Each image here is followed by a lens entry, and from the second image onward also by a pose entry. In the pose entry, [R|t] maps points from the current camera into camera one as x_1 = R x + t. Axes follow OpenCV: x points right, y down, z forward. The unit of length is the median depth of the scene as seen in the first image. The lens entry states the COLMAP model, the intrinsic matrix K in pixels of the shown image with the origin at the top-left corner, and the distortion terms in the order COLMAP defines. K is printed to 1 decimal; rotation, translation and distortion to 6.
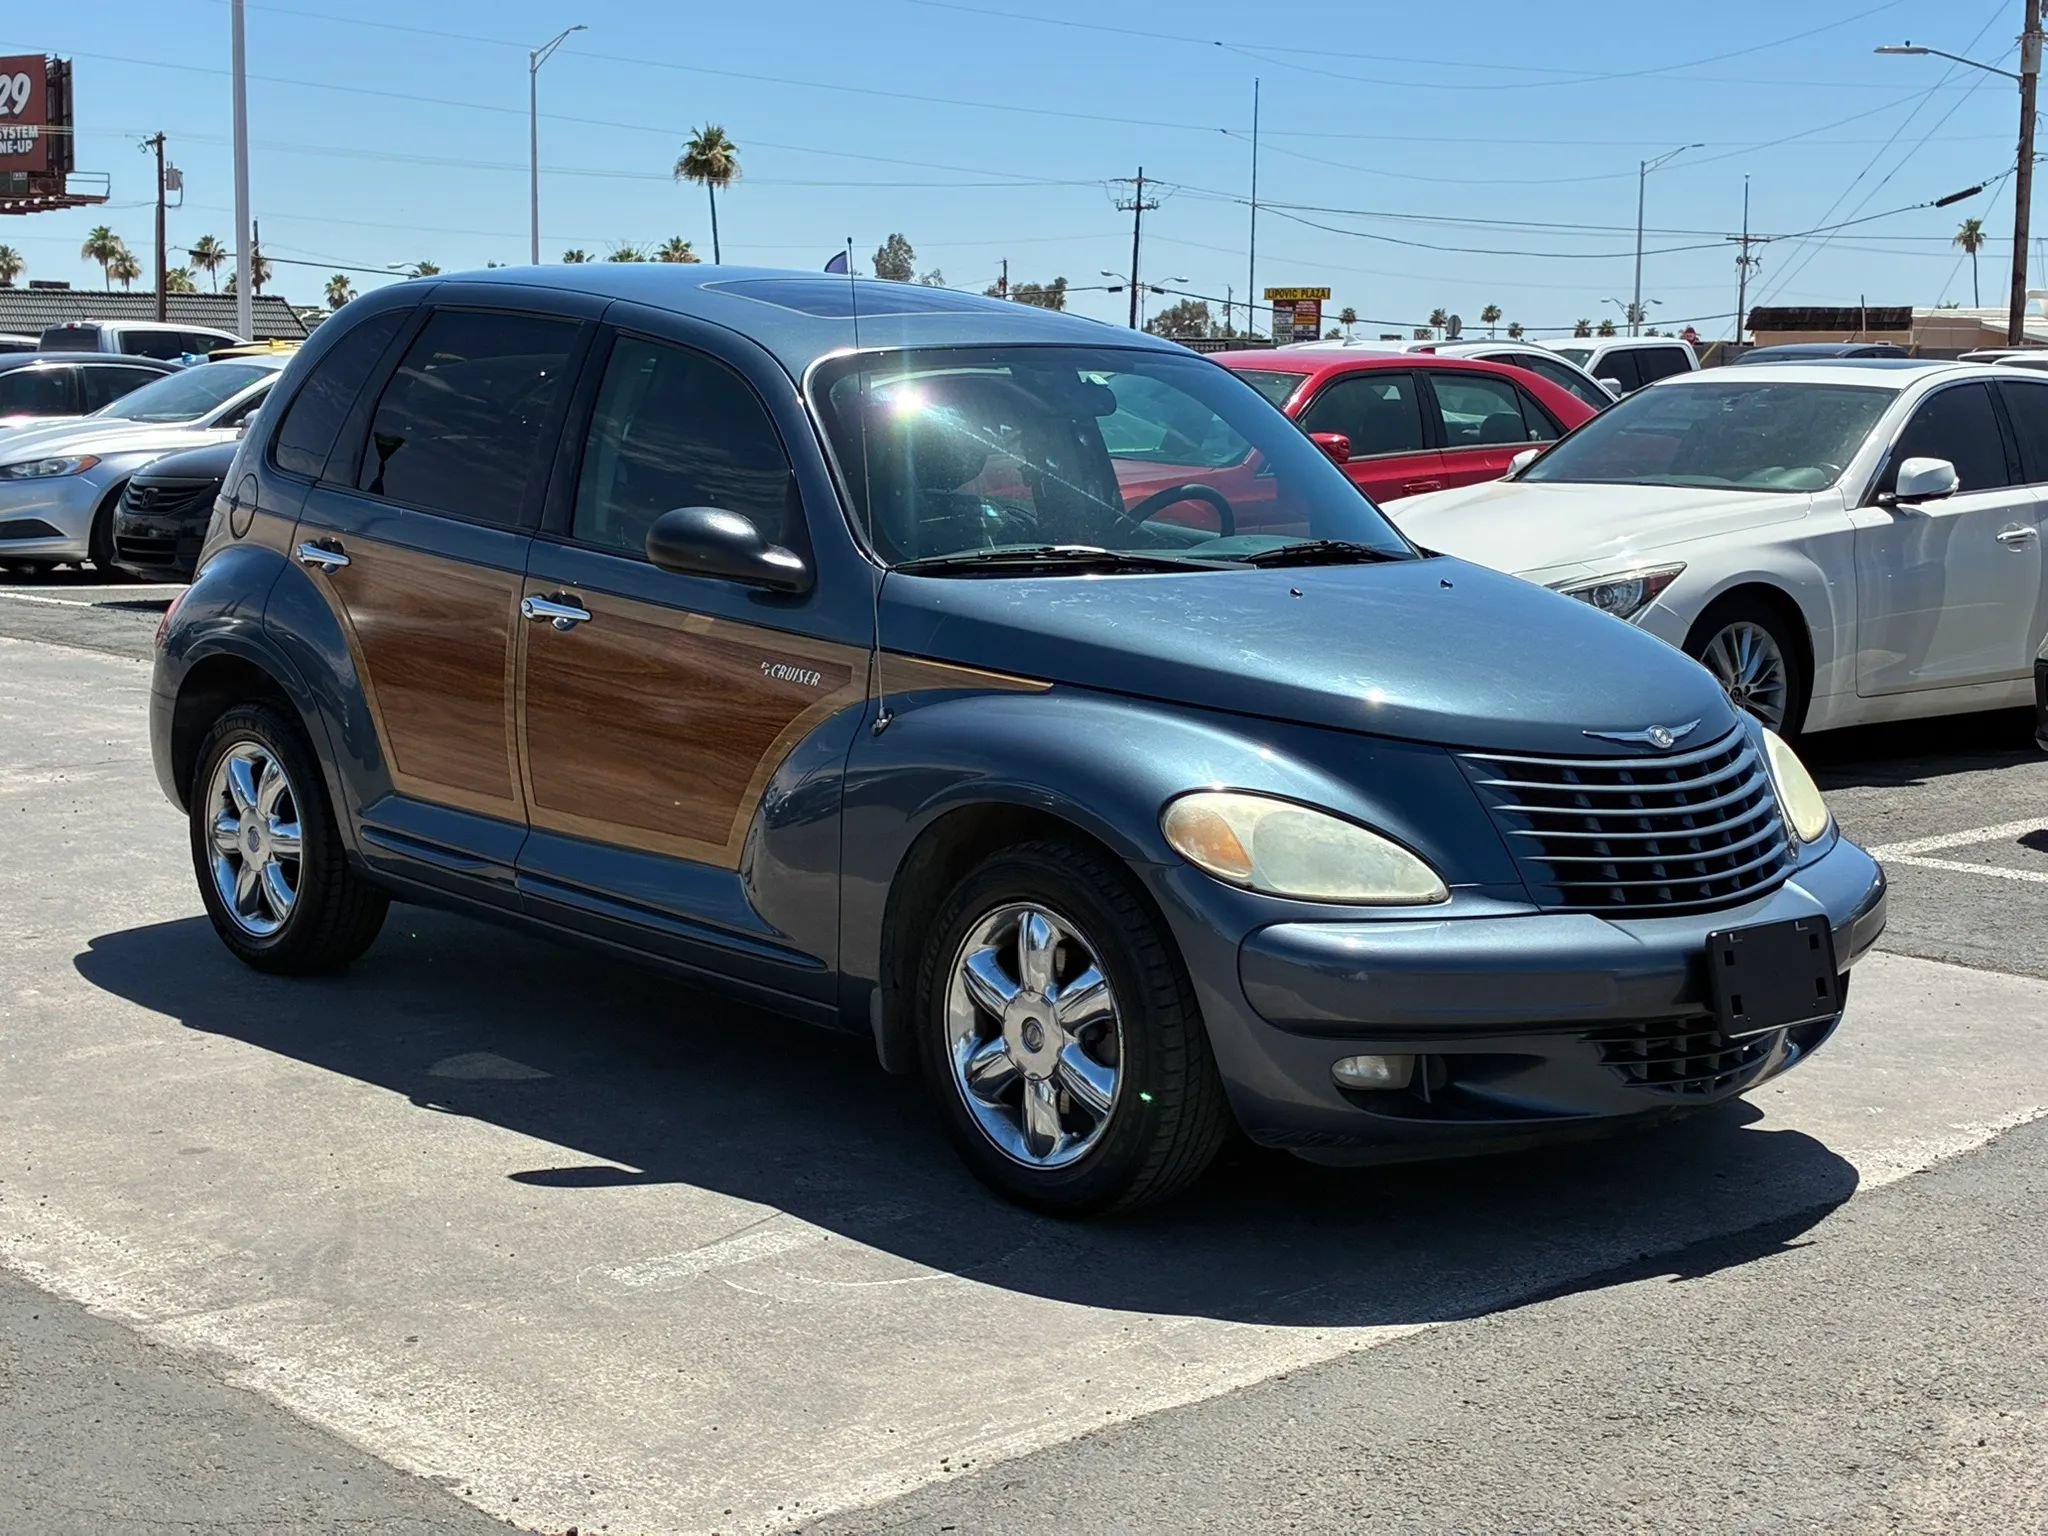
lens RADIAL K [[3054.5, 0, 1046.4], [0, 3054.5, 770.3], [0, 0, 1]] dist [0.204648, -0.873410]
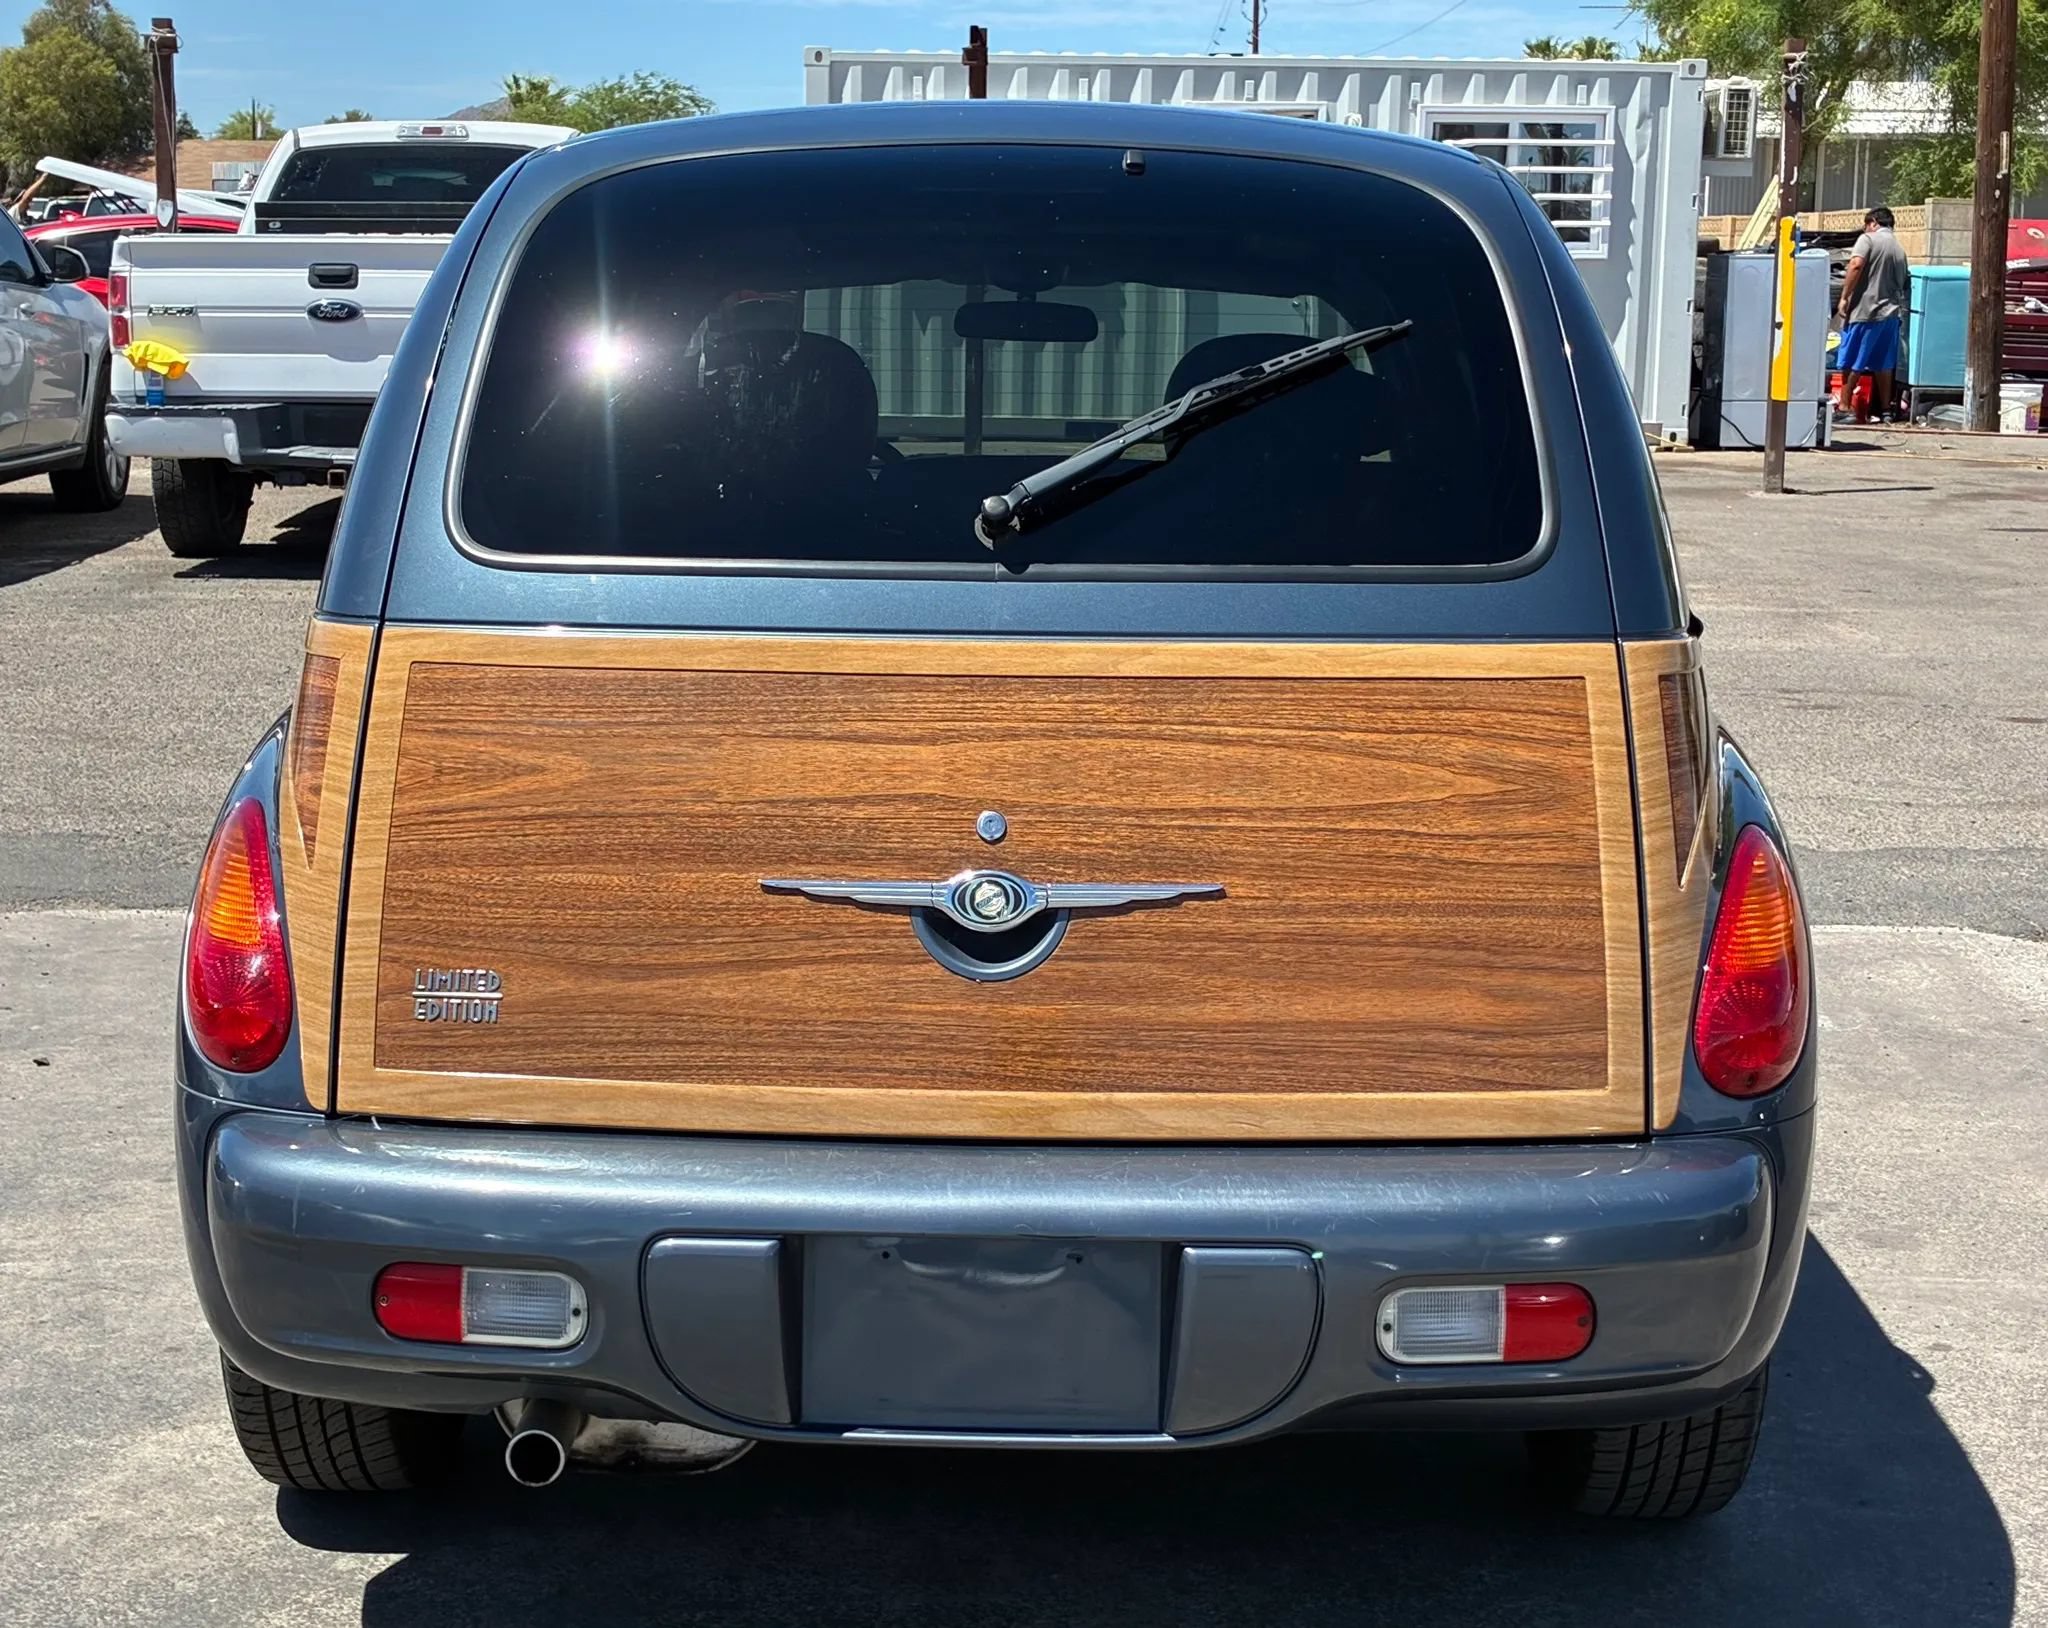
lens RADIAL K [[3257.3, 0, 980.9], [0, 3257.3, 814.6], [0, 0, 1]] dist [0.242788, -1.183368]
pose [[-0.722844, -0.137048, 0.677285, -0.690084], [0.070633, 0.960348, 0.269710, -0.263893], [-0.687392, 0.242797, -0.684501, 1.873293]]
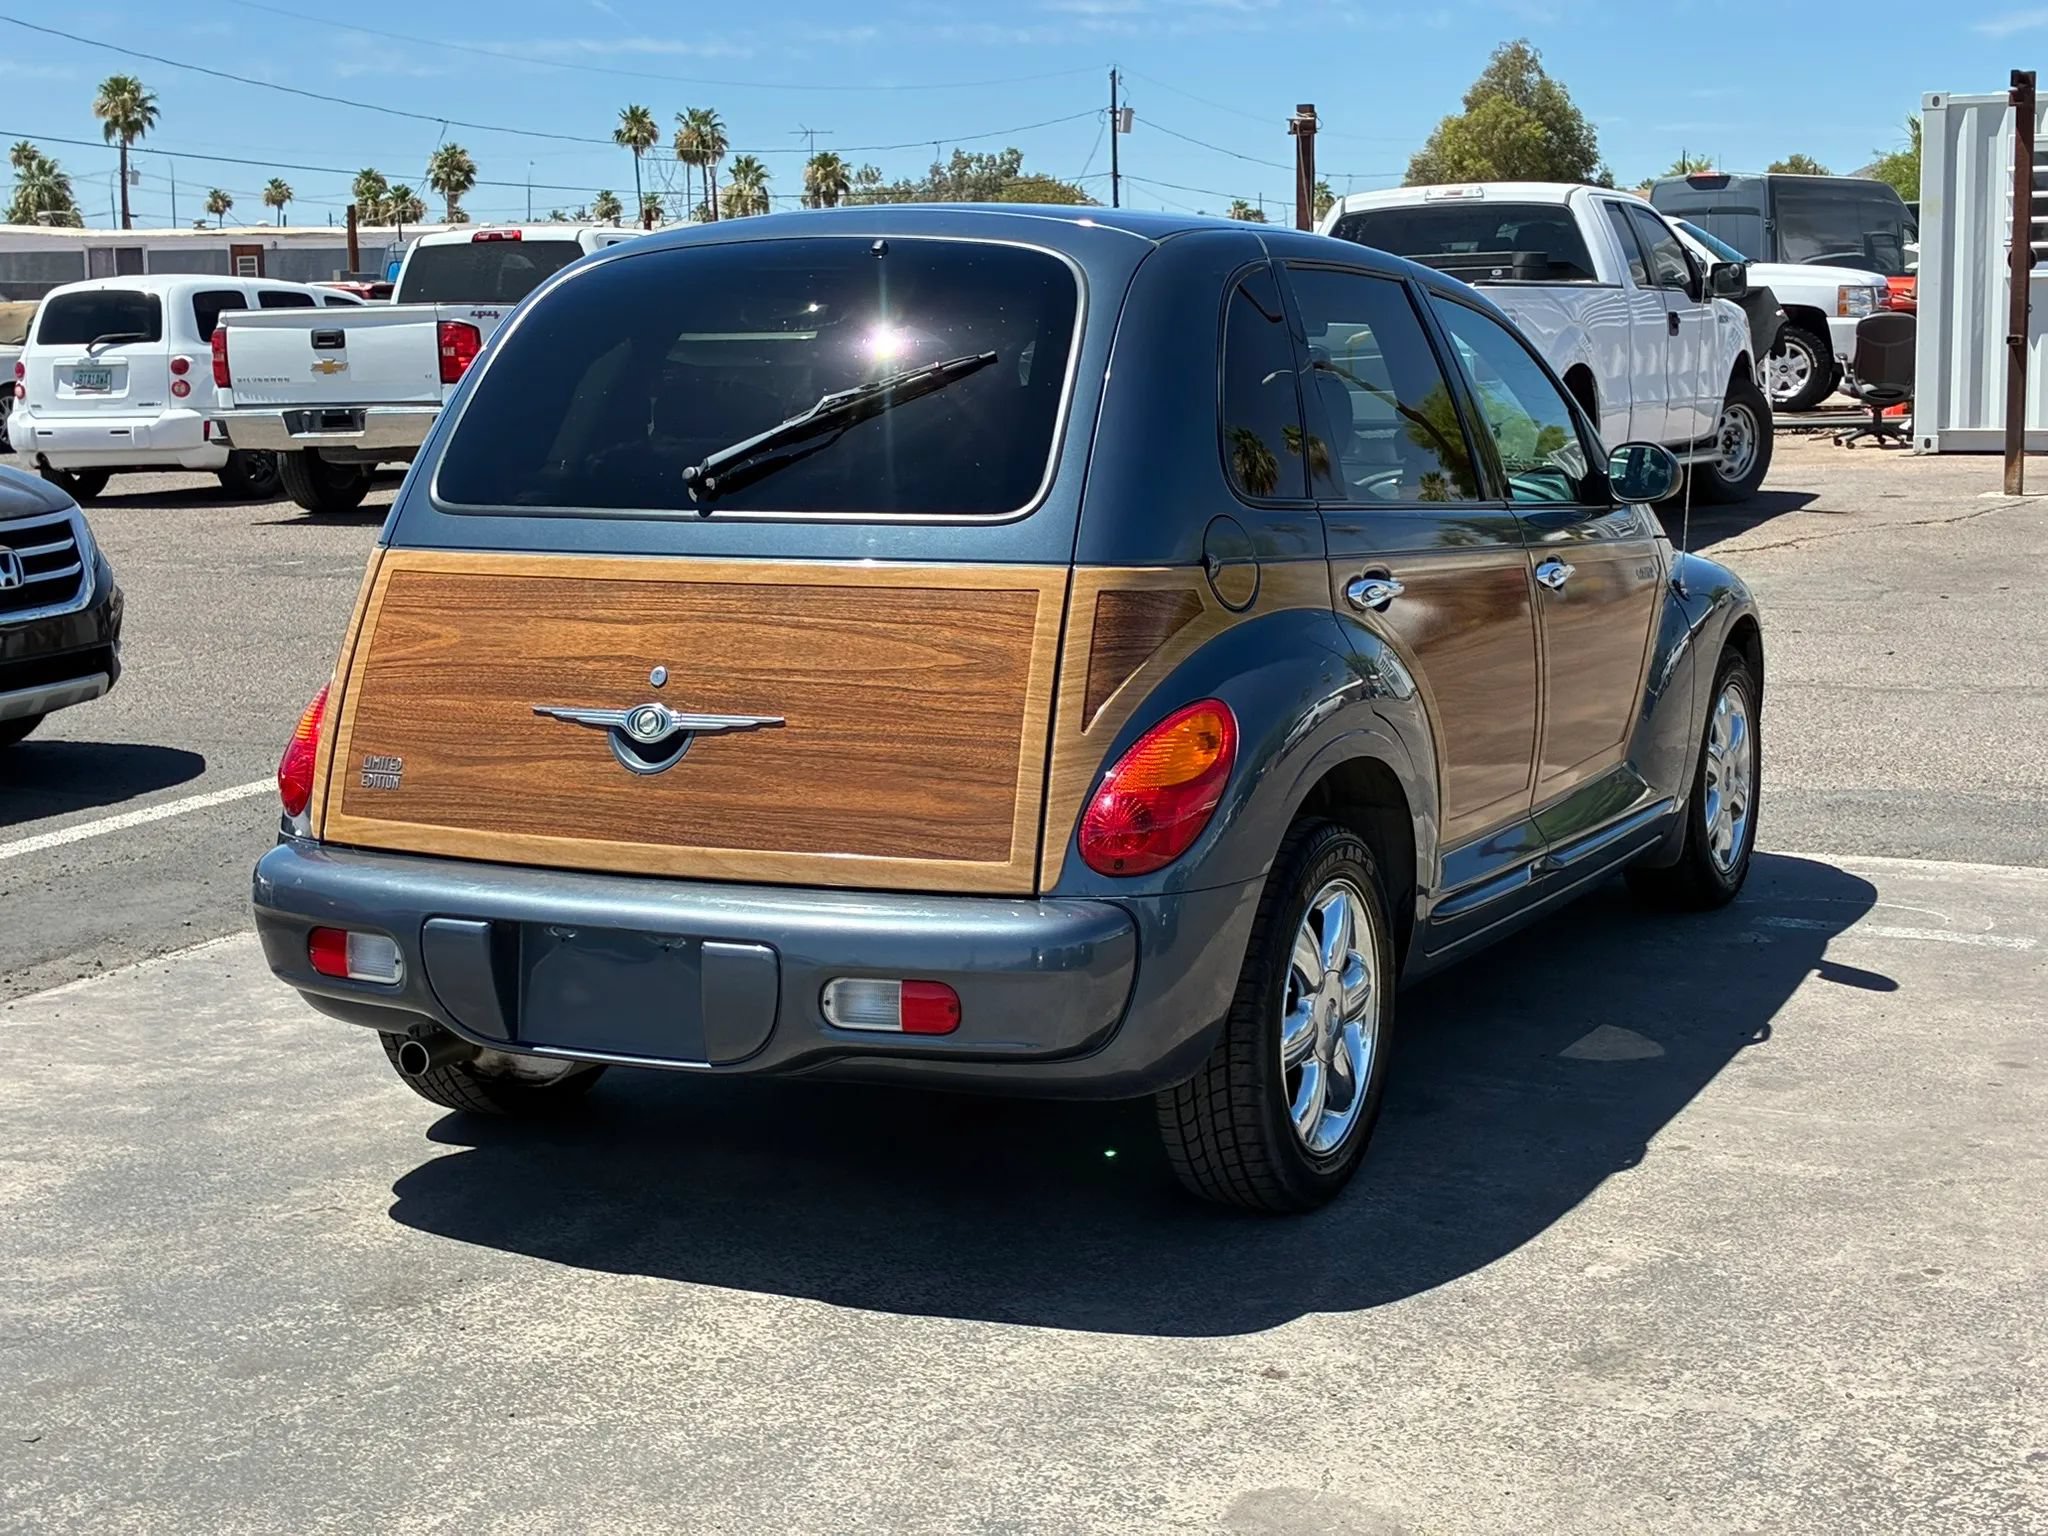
lens RADIAL K [[3063.3, 0, 1024.0], [0, 3063.3, 768.0], [0, 0, 1]] dist [0.243213, -1.167047]
pose [[-0.369856, -0.147421, 0.917319, -1.128152], [0.133105, 0.968739, 0.209351, -0.246552], [-0.919505, 0.199529, -0.338672, 1.676848]]
